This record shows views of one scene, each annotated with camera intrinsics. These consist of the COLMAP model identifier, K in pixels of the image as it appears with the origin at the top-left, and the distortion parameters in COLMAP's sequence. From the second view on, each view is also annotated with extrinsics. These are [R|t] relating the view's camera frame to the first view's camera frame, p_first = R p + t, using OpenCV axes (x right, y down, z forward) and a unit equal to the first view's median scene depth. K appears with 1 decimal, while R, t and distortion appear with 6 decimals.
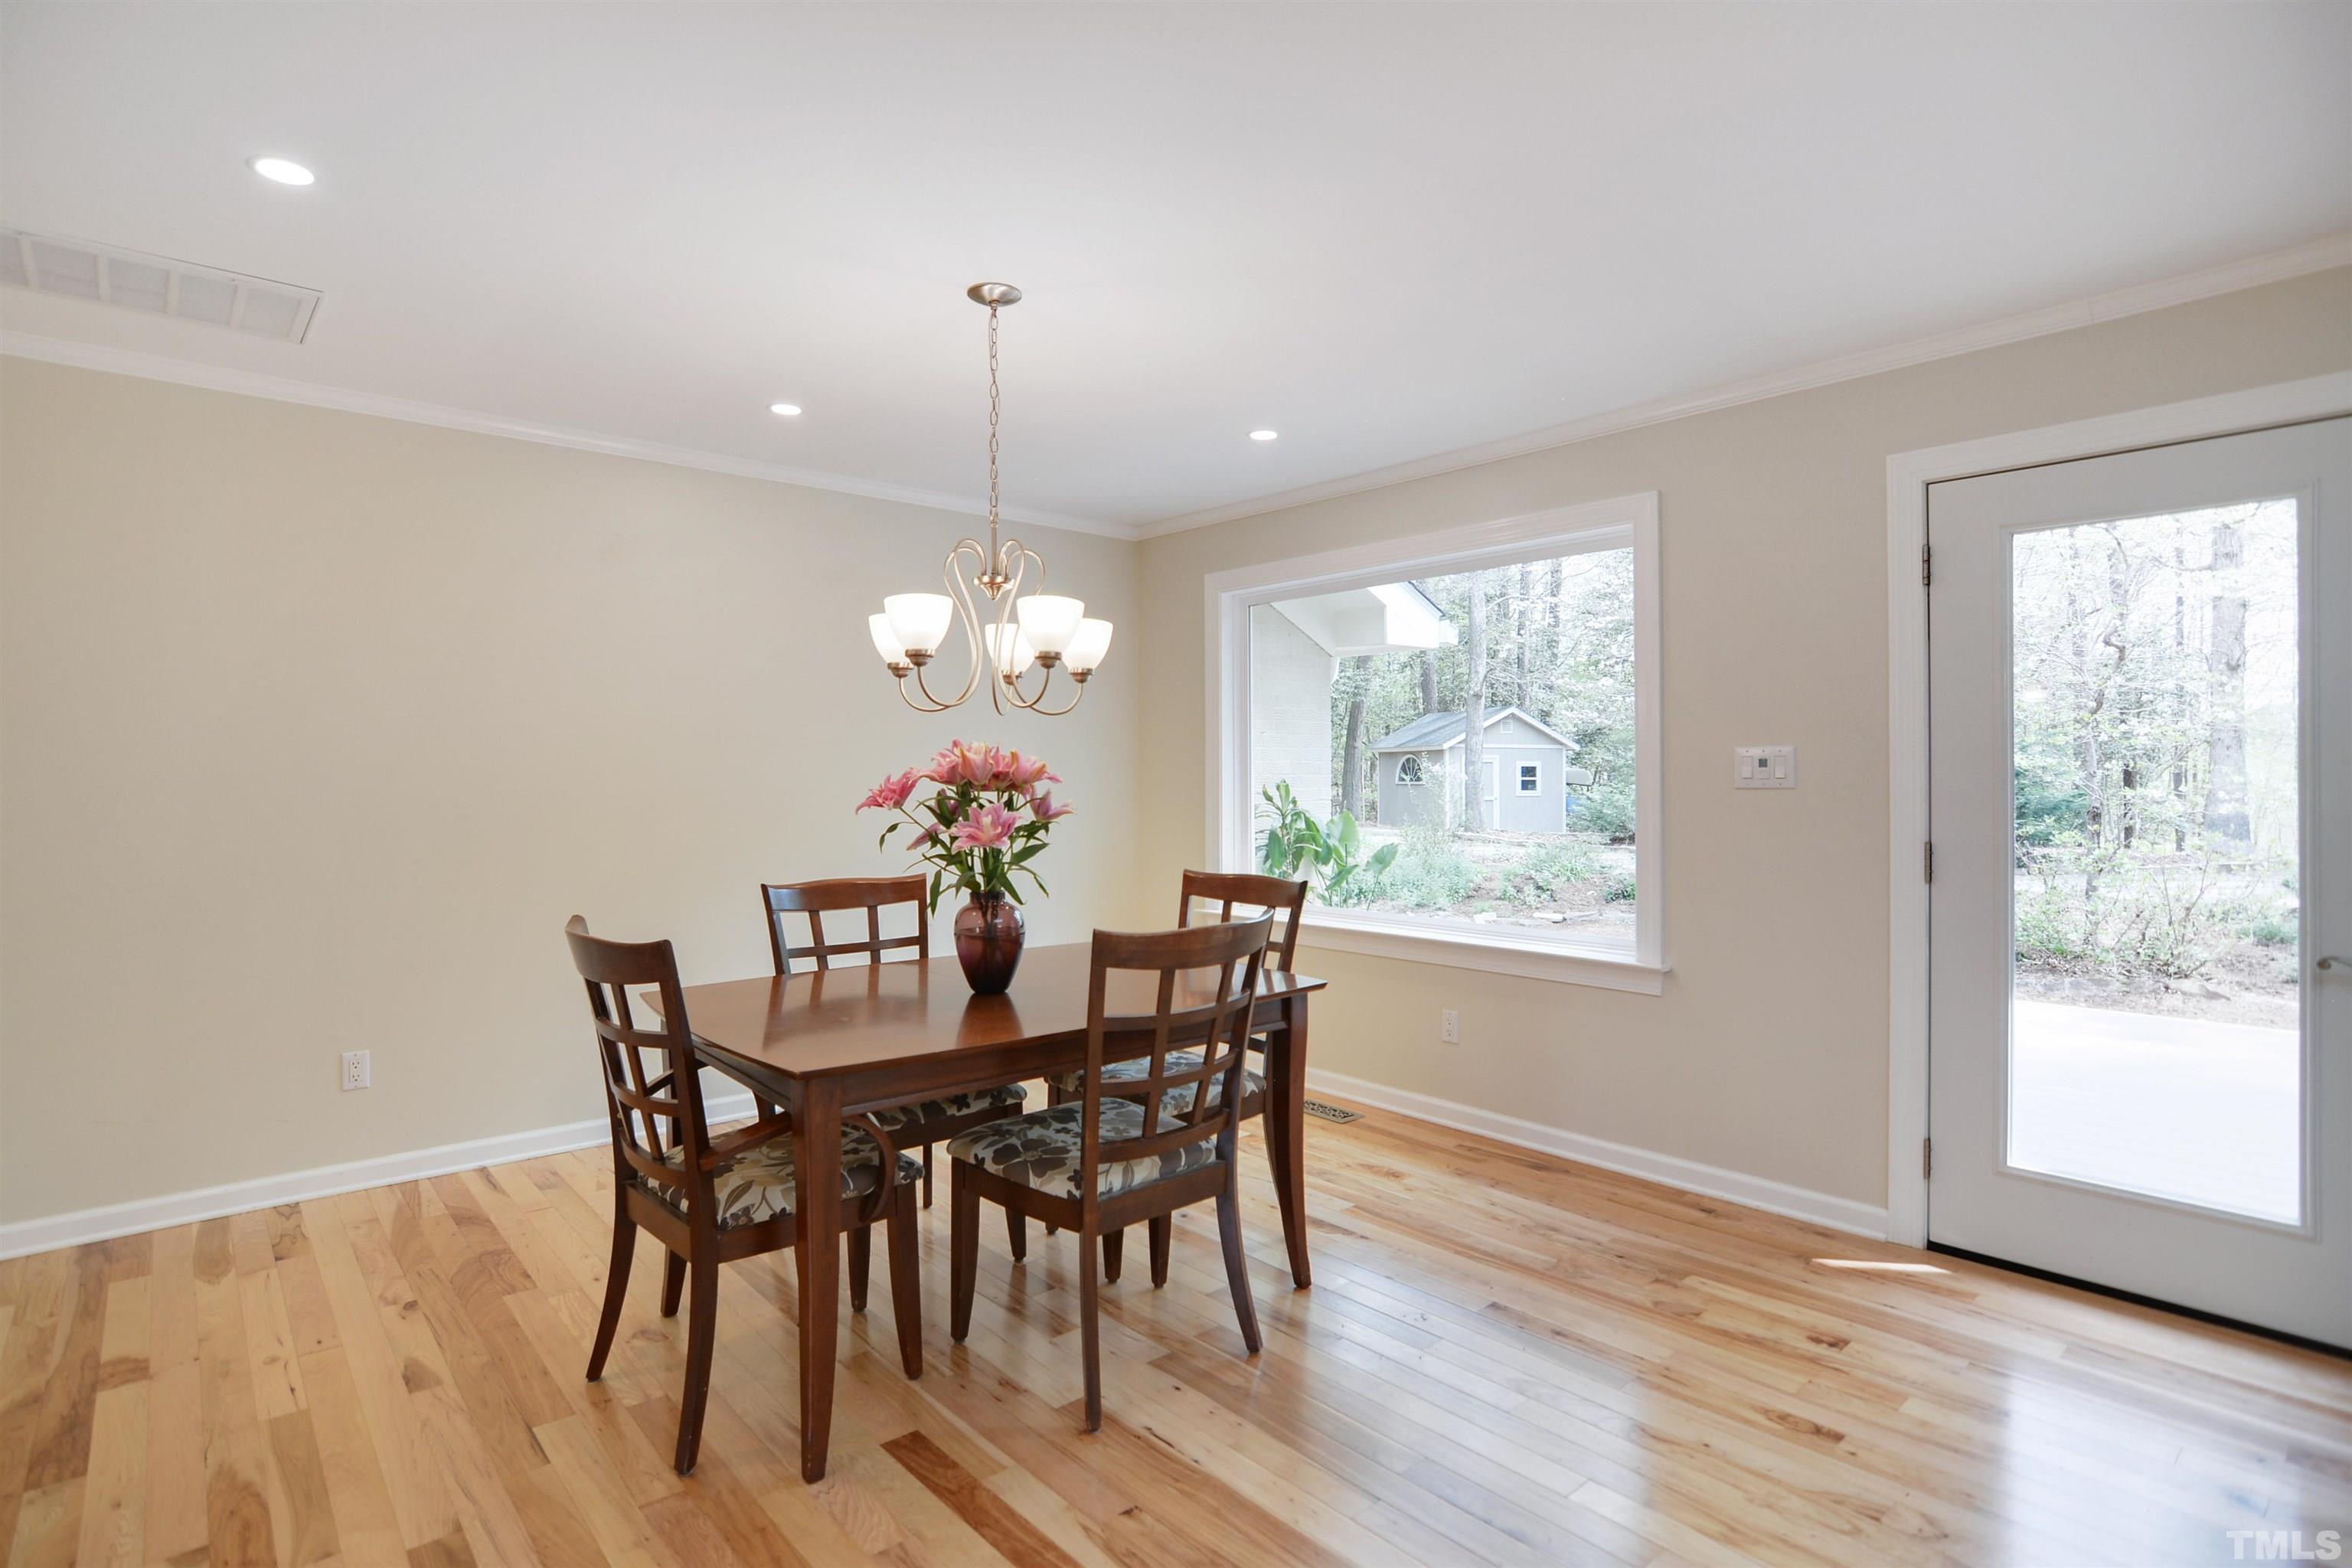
lens RADIAL K [[1165.1, 0, 1155.4], [0, 1165.1, 784.4], [0, 0, 1]] dist [-0.028436, 0.007505]
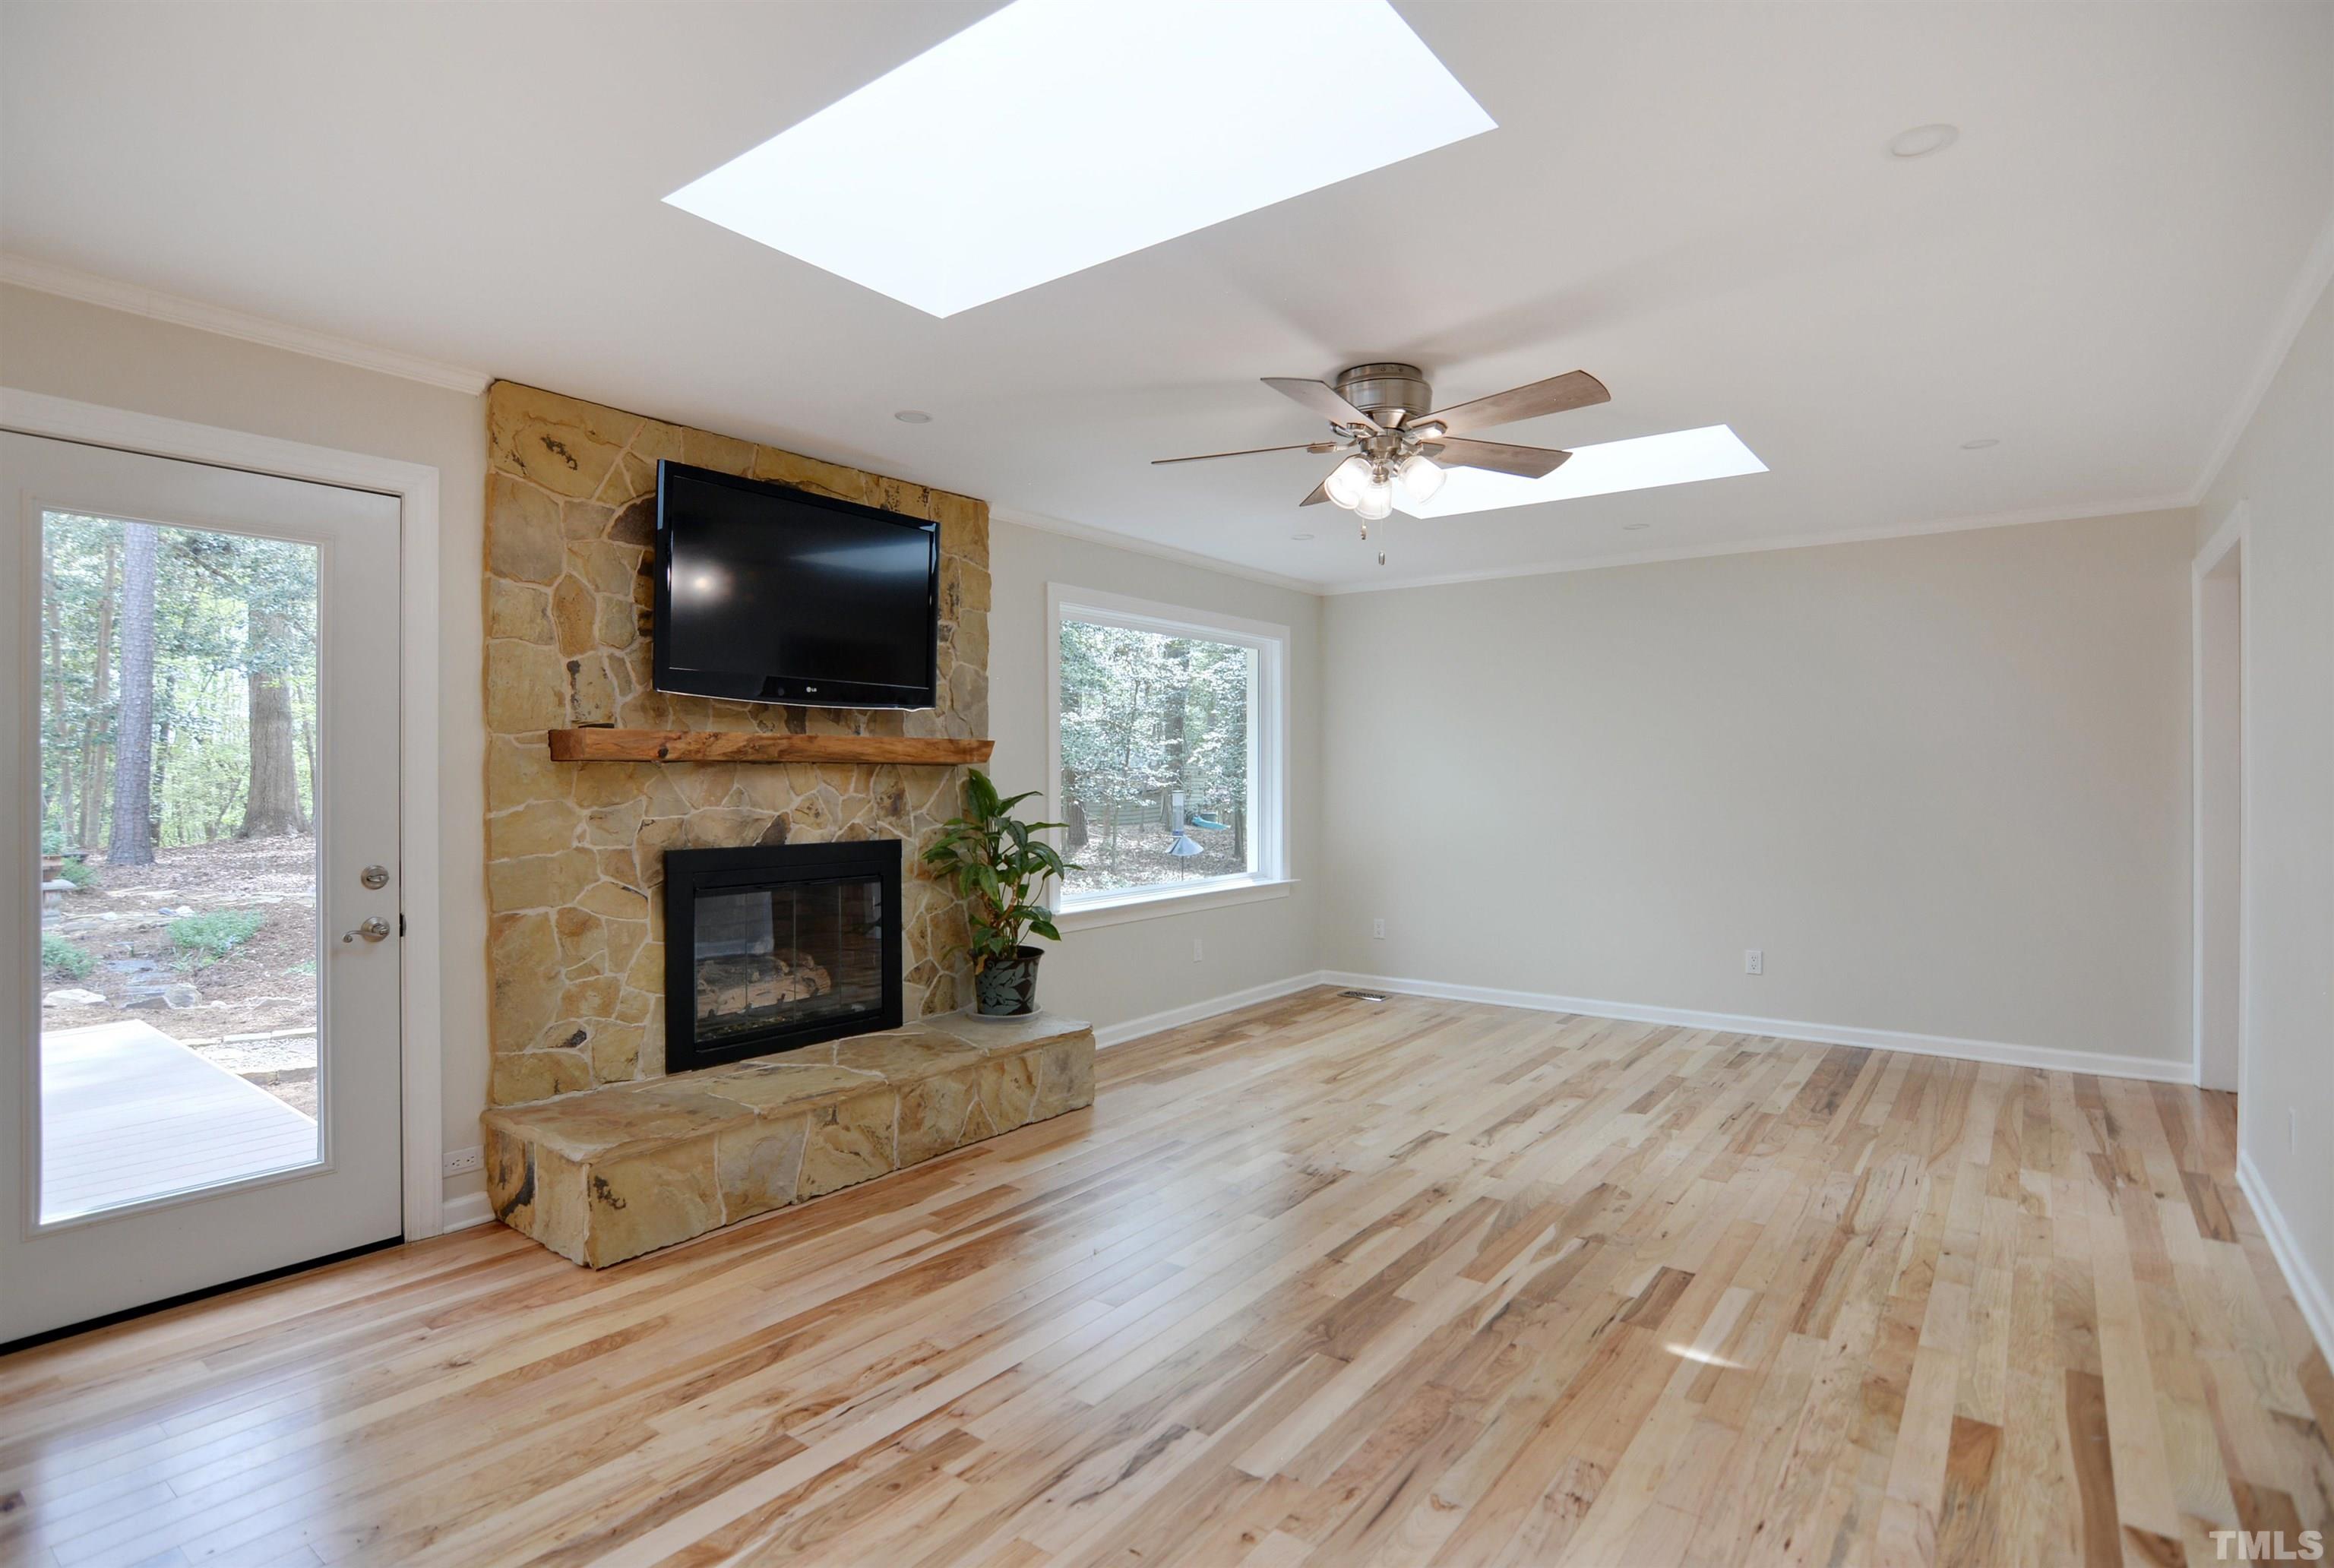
lens RADIAL K [[1168.7, 0, 1163.4], [0, 1168.7, 790.6], [0, 0, 1]] dist [-0.035665, 0.010857]
pose [[-0.210055, -0.006848, 0.977666, -0.290937], [0.008700, 0.999923, 0.008873, -0.001834], [-0.977651, 0.010369, -0.209979, 0.336650]]
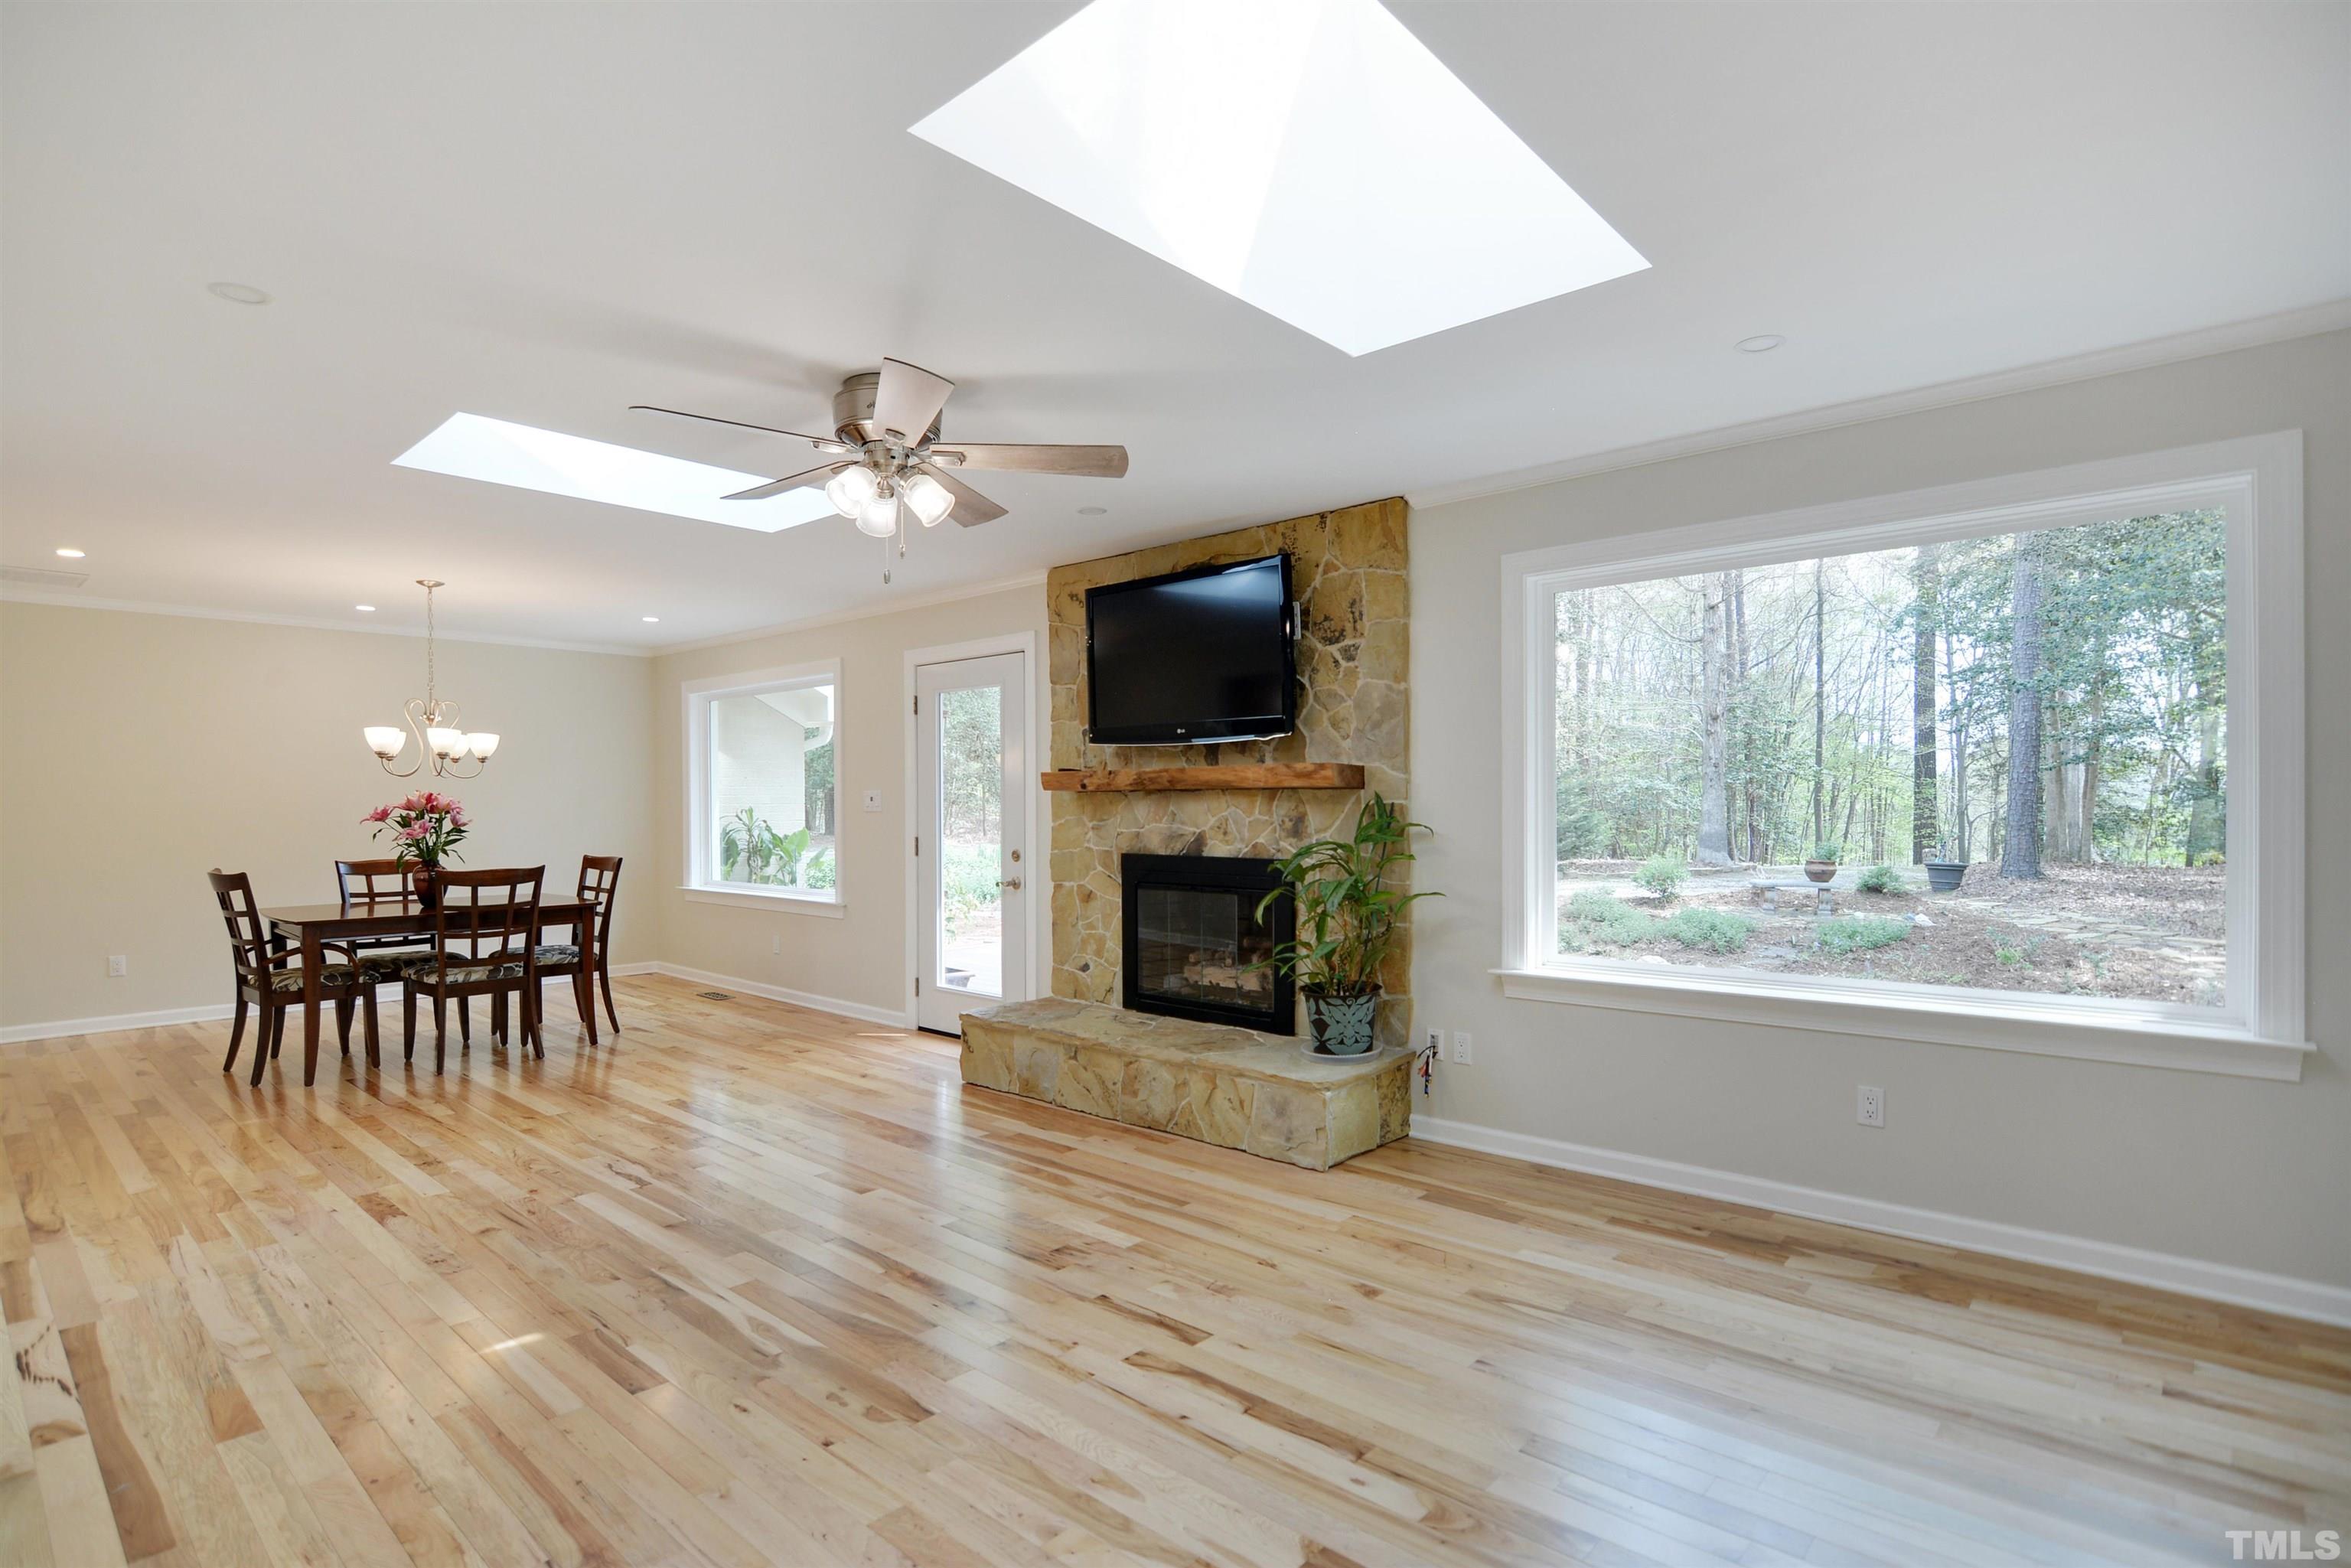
lens RADIAL K [[1184.9, 0, 1165.7], [0, 1184.9, 827.9], [0, 0, 1]] dist [-0.033741, 0.013275]
pose [[0.993218, -0.004095, 0.116199, 0.926697], [0.002486, 0.999899, 0.013982, 0.004954], [-0.116245, -0.013598, 0.993128, -1.274329]]
